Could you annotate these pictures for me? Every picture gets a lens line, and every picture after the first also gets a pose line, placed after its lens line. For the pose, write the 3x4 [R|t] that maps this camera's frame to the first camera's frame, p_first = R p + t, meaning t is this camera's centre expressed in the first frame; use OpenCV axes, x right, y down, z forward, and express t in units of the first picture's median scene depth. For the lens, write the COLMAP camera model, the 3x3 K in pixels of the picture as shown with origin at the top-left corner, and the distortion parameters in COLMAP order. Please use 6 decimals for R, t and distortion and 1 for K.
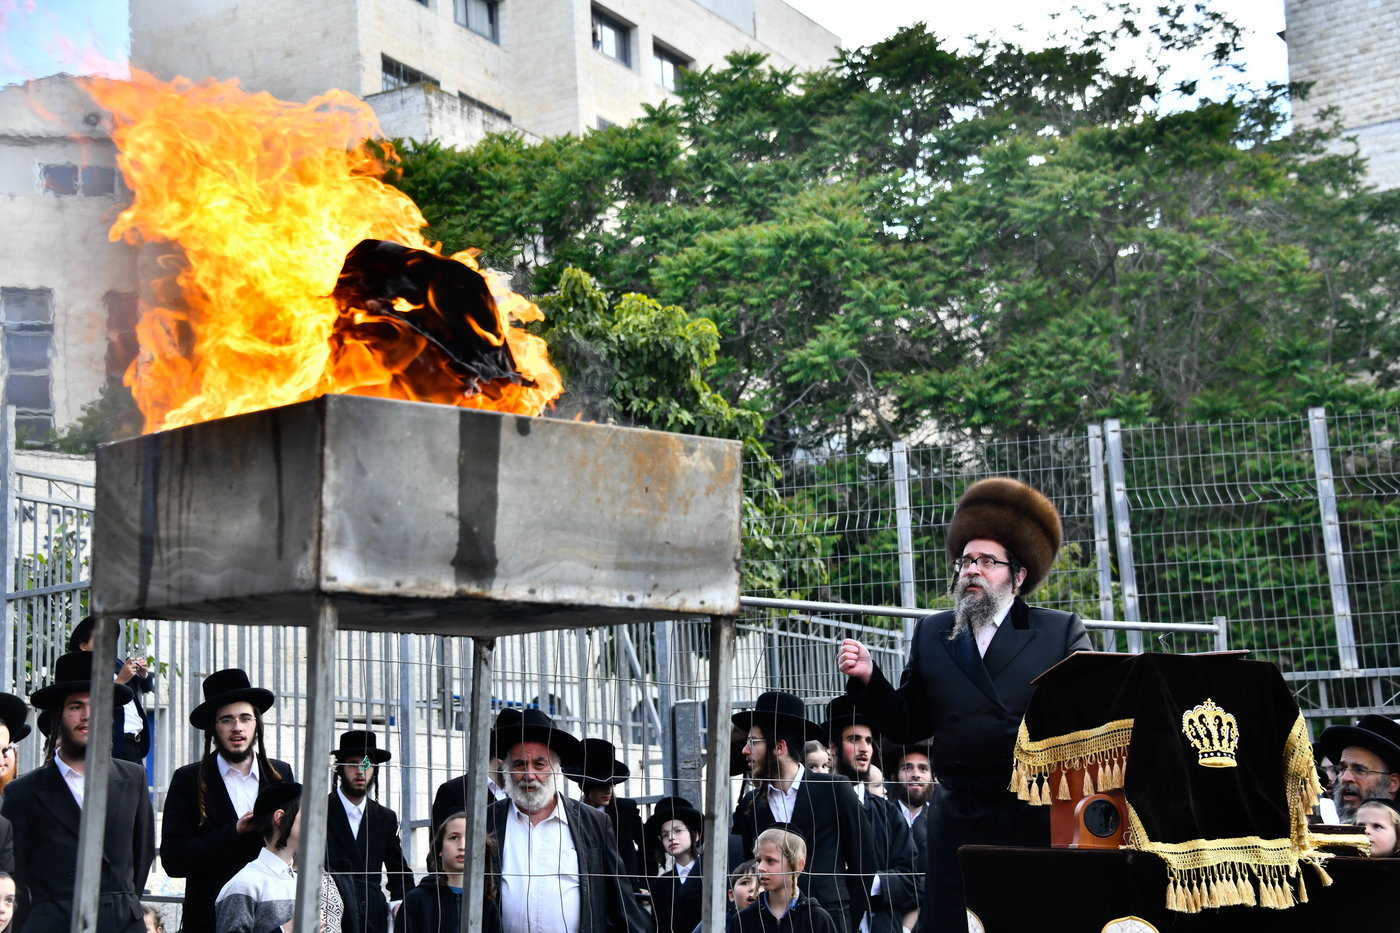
lens RADIAL K [[2589.2, 0, 713.5], [0, 2589.2, 490.6], [0, 0, 1]] dist [0.500717, 0.000000]
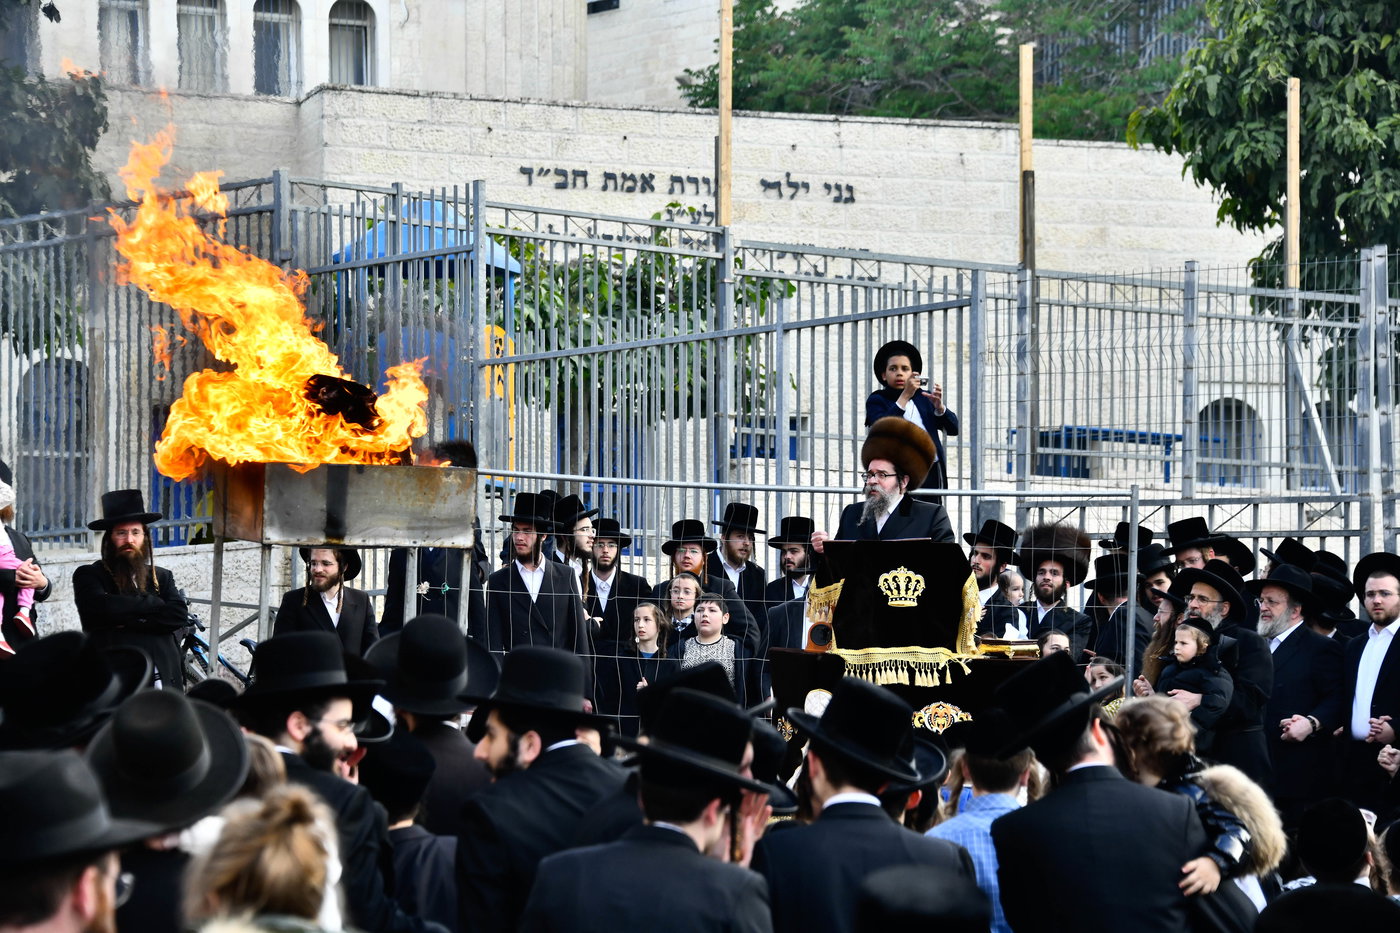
lens RADIAL K [[4946.2, 0, 676.3], [0, 4946.2, 506.5], [0, 0, 1]] dist [1.563407, 0.000000]
pose [[0.948595, 0.027130, -0.315329, 0.260651], [0.012657, 0.992270, 0.123448, -0.087733], [0.316240, -0.121093, 0.940919, -0.504439]]
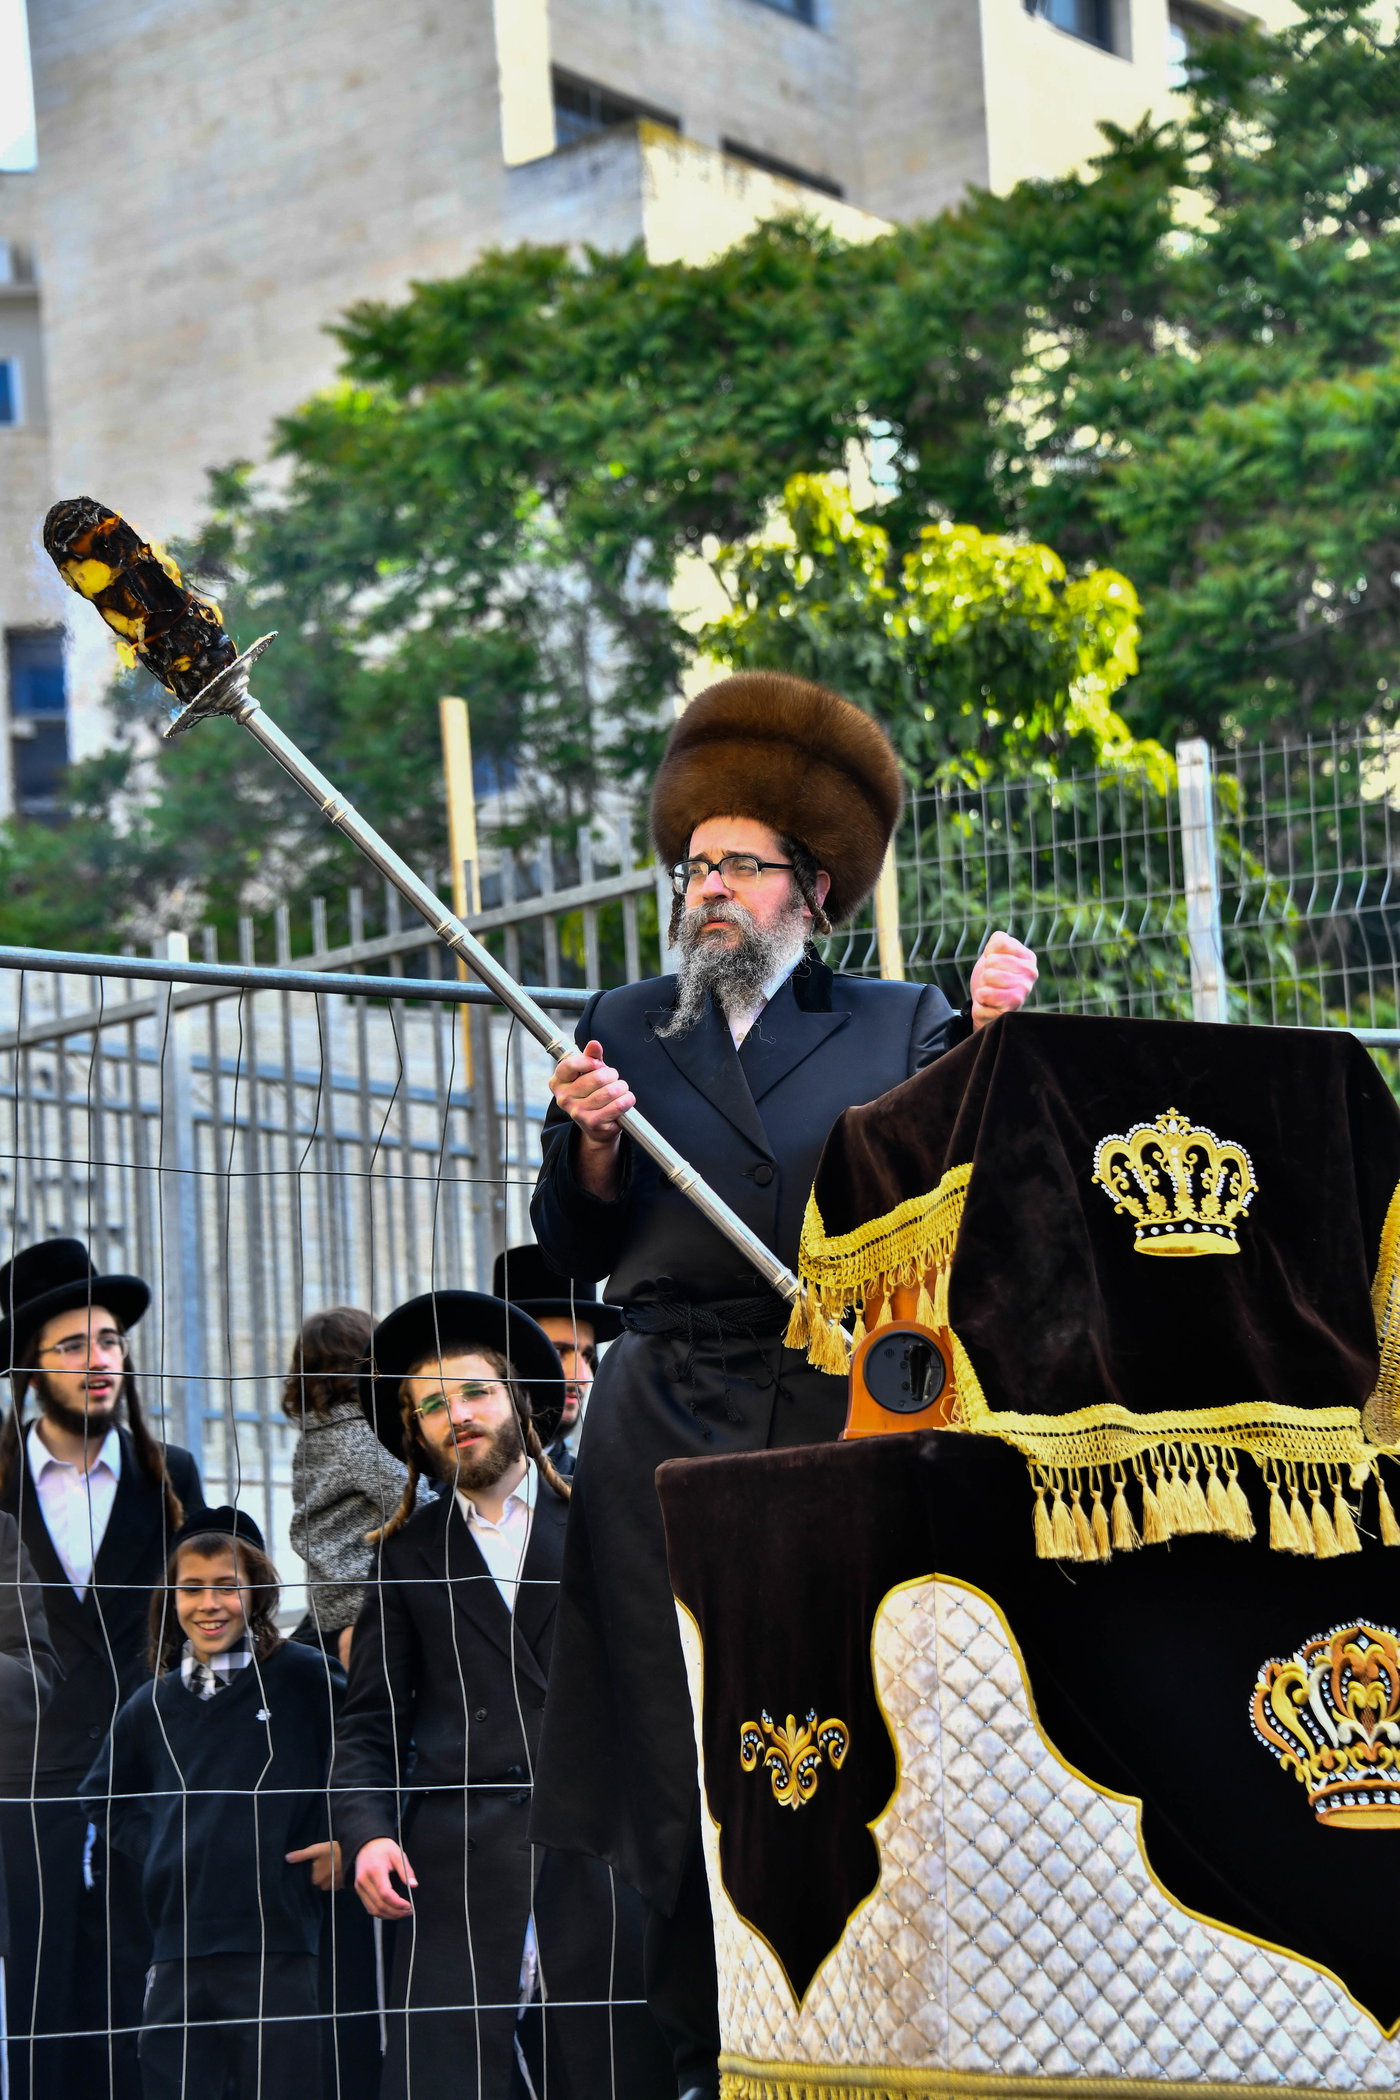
lens RADIAL K [[5709.1, 0, 714.3], [0, 5709.1, 1034.3], [0, 0, 1]] dist [1.134471, 0.000000]
pose [[0.990323, -0.042281, -0.132186, 0.059417], [0.041812, 0.999105, -0.006325, 0.017083], [0.132335, 0.000737, 0.991205, 0.004295]]
